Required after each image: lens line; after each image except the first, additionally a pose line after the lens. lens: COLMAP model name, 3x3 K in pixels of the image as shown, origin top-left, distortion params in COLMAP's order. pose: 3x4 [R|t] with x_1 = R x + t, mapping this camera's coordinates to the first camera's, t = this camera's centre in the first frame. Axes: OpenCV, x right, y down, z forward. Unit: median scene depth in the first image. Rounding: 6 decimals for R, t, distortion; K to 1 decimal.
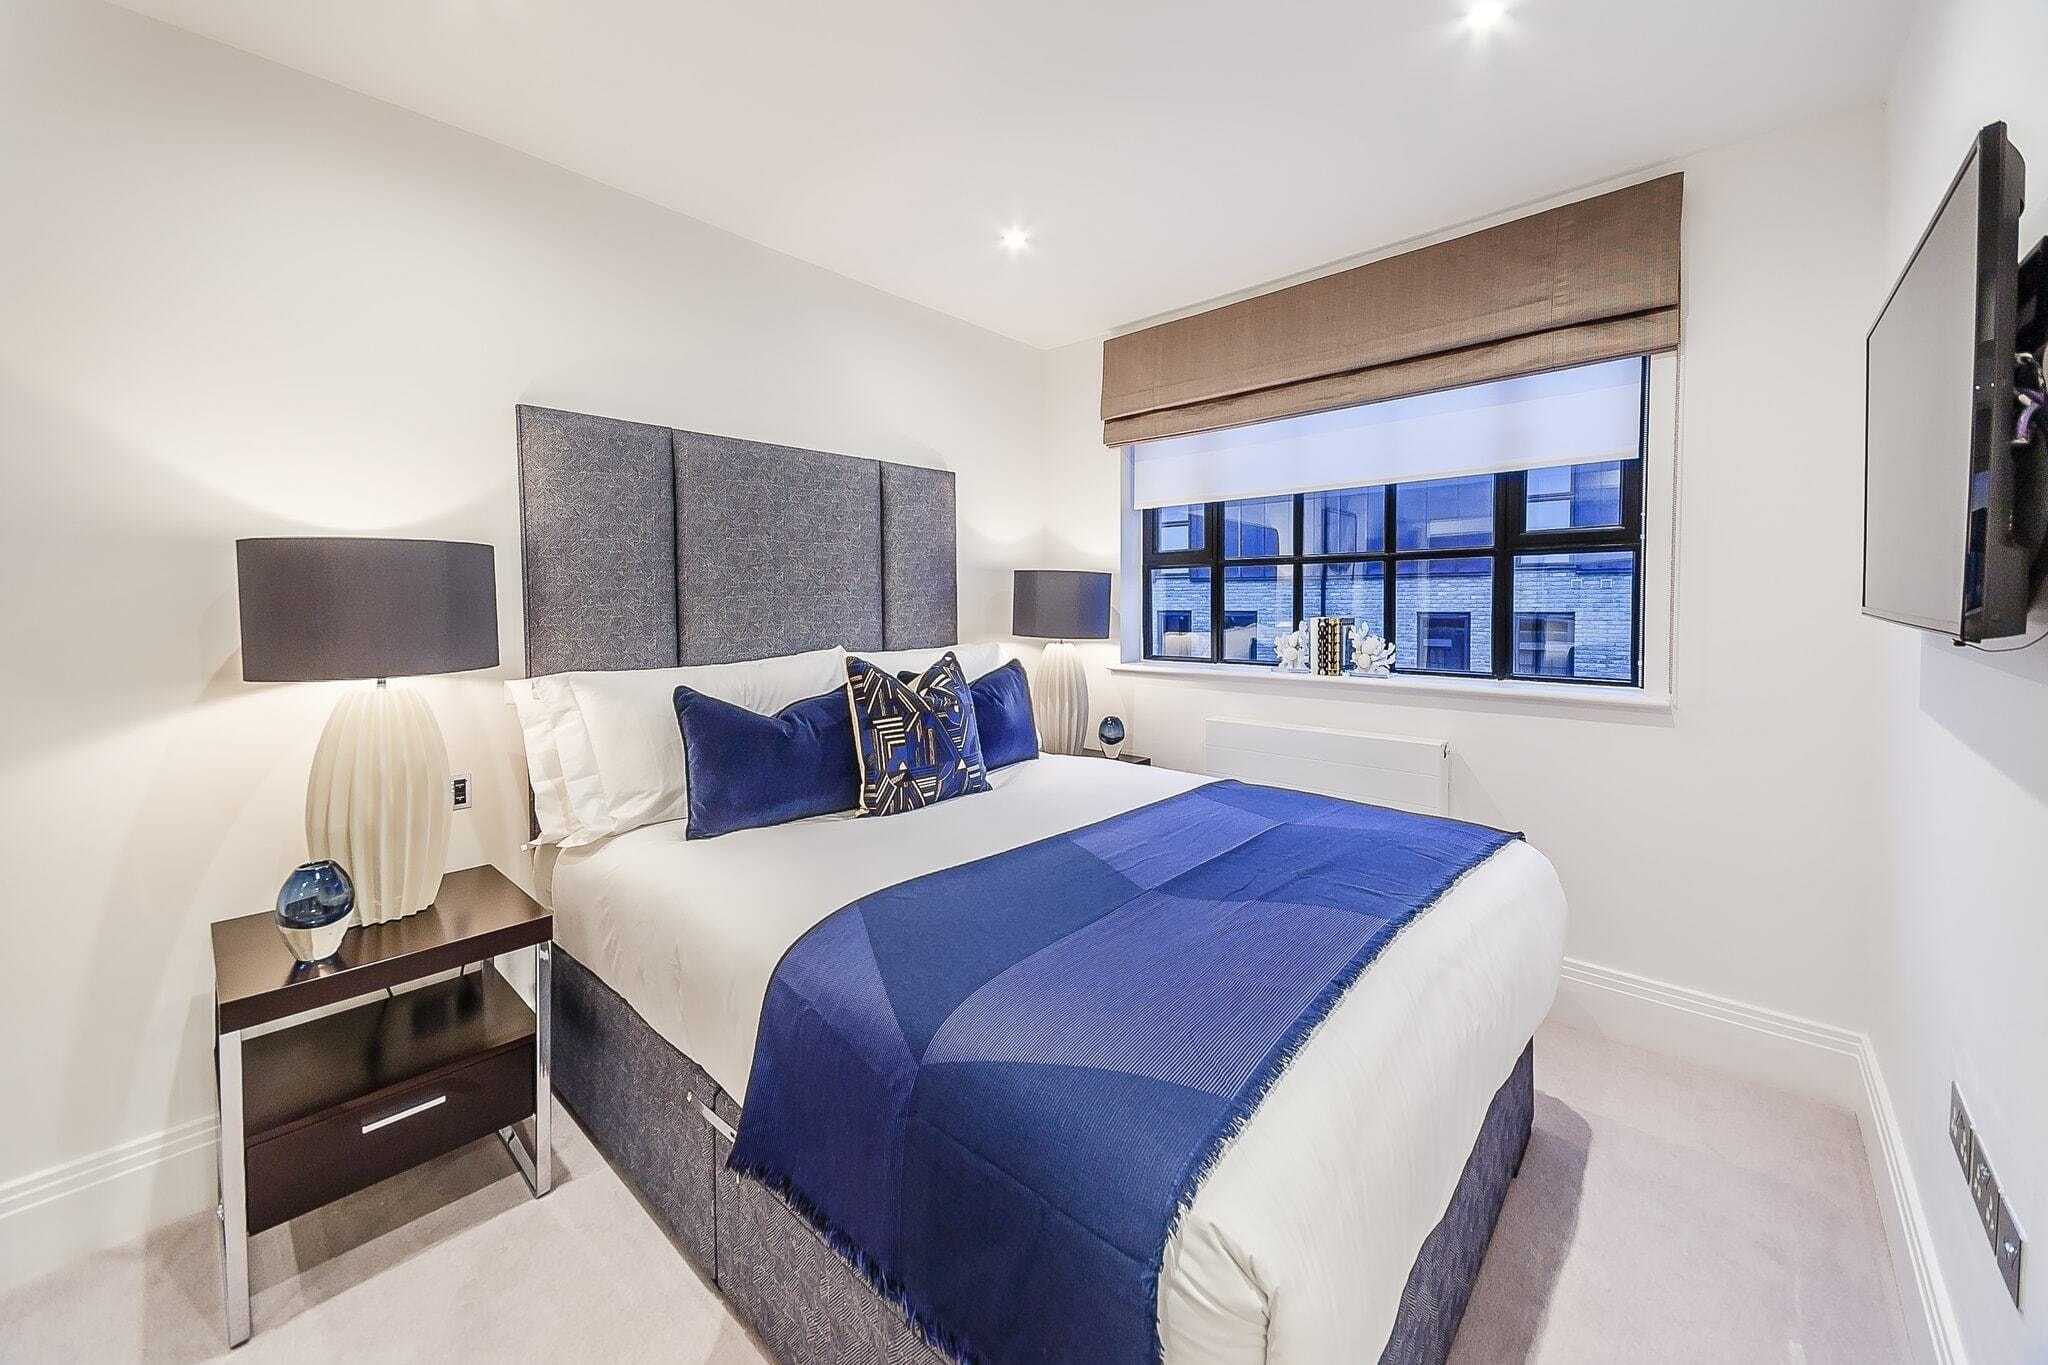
lens RADIAL K [[782.4, 0, 1019.7], [0, 782.4, 627.0], [0, 0, 1]] dist [0.001591, 0.000081]
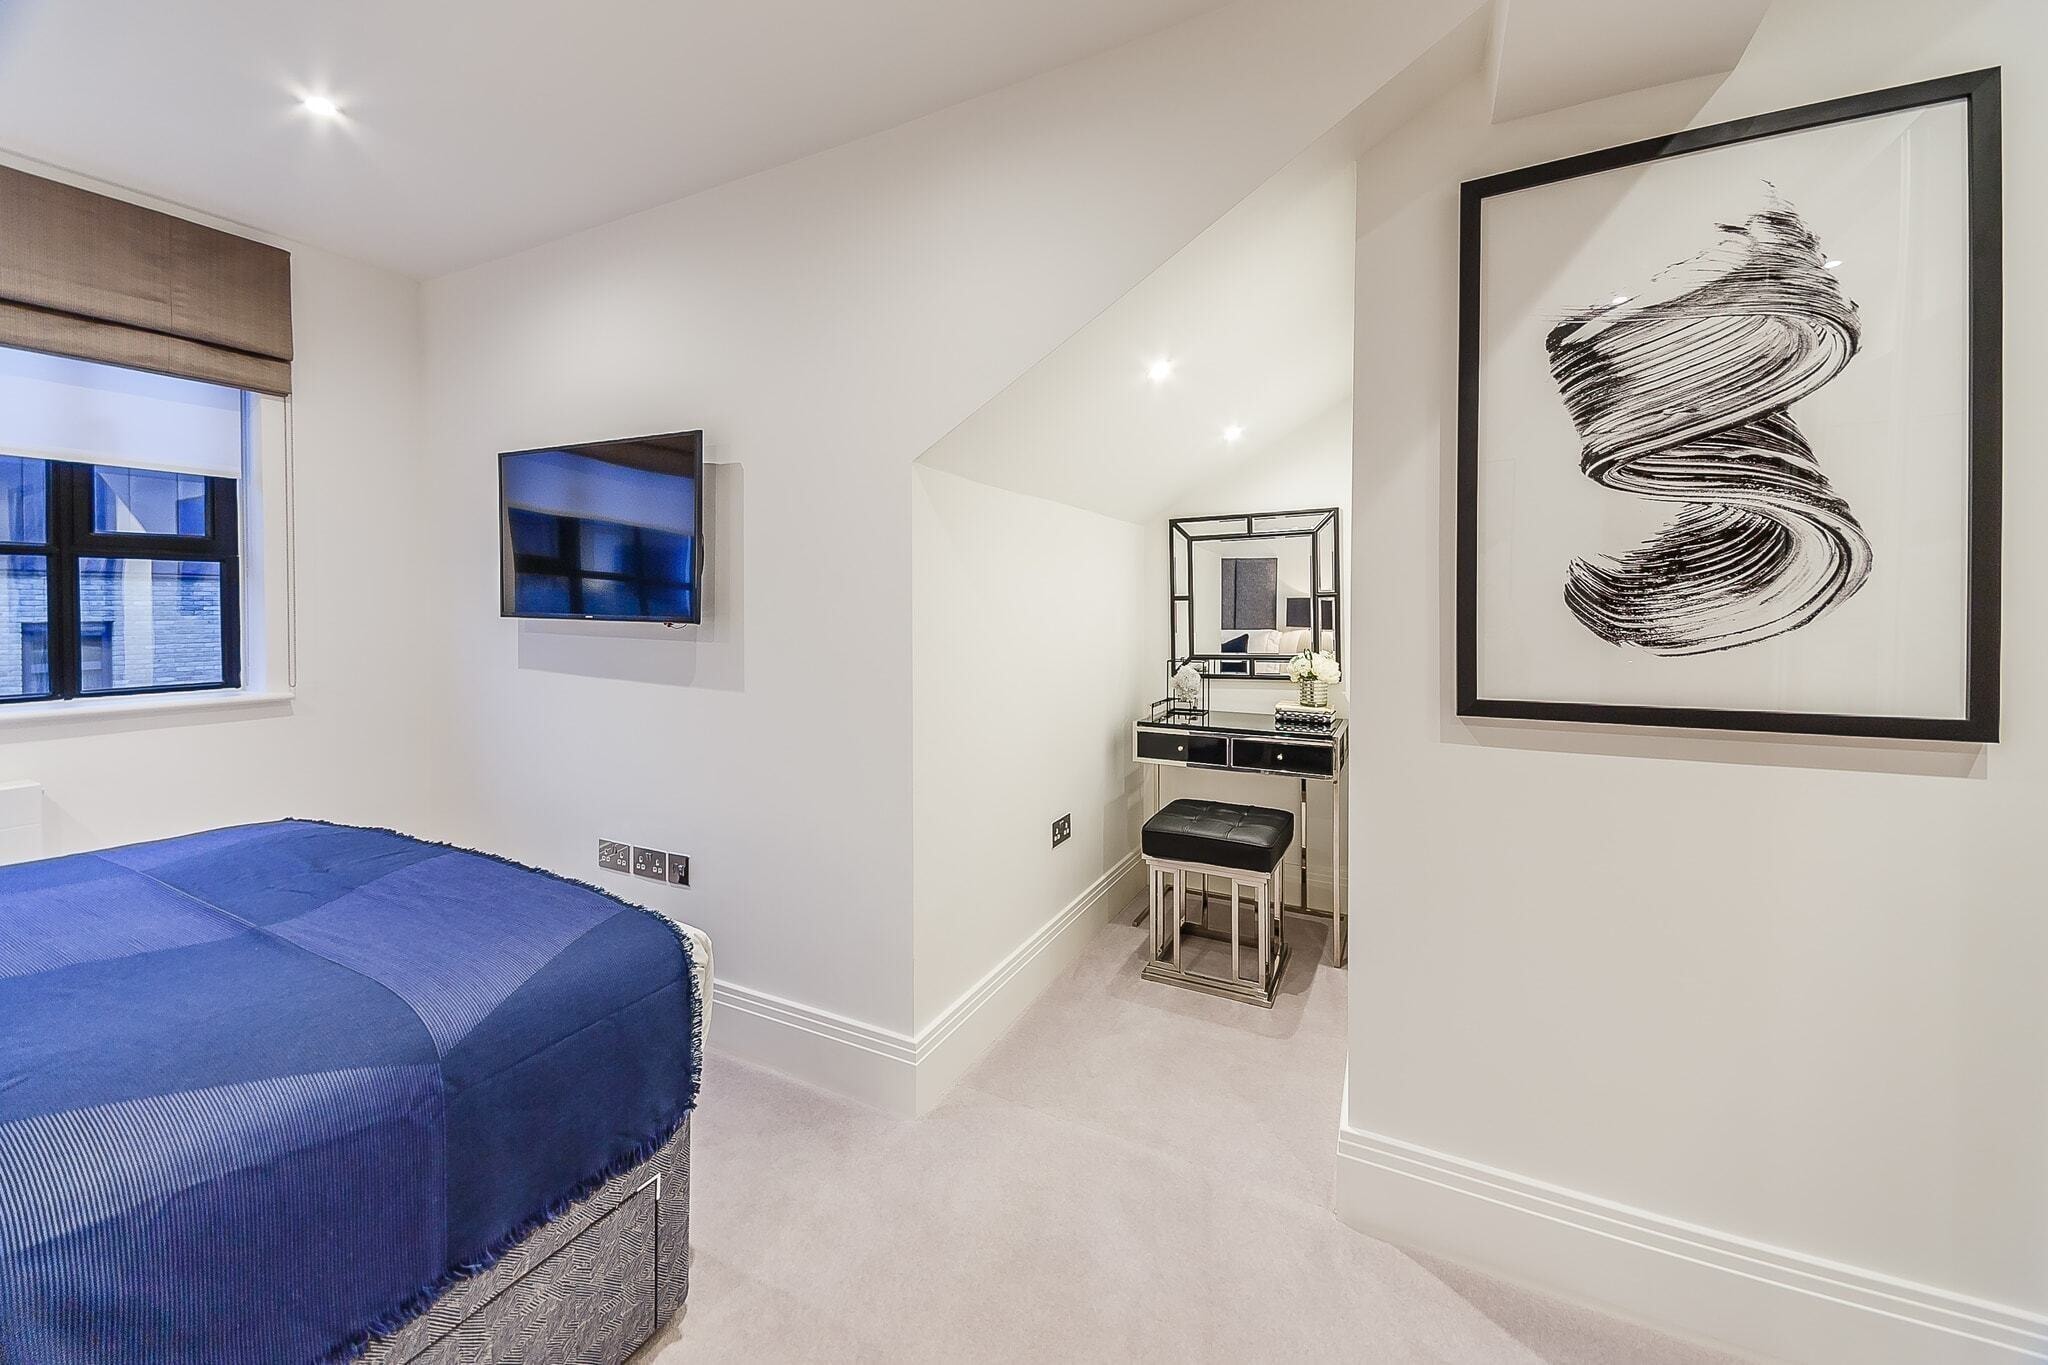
lens RADIAL K [[782.4, 0, 1019.7], [0, 782.4, 627.0], [0, 0, 1]] dist [0.001591, 0.000081]
pose [[-0.259041, -0.016709, 0.965722, -0.562590], [0.035020, 0.999030, 0.026678, 0.001632], [-0.965231, 0.040730, -0.258204, 0.229469]]
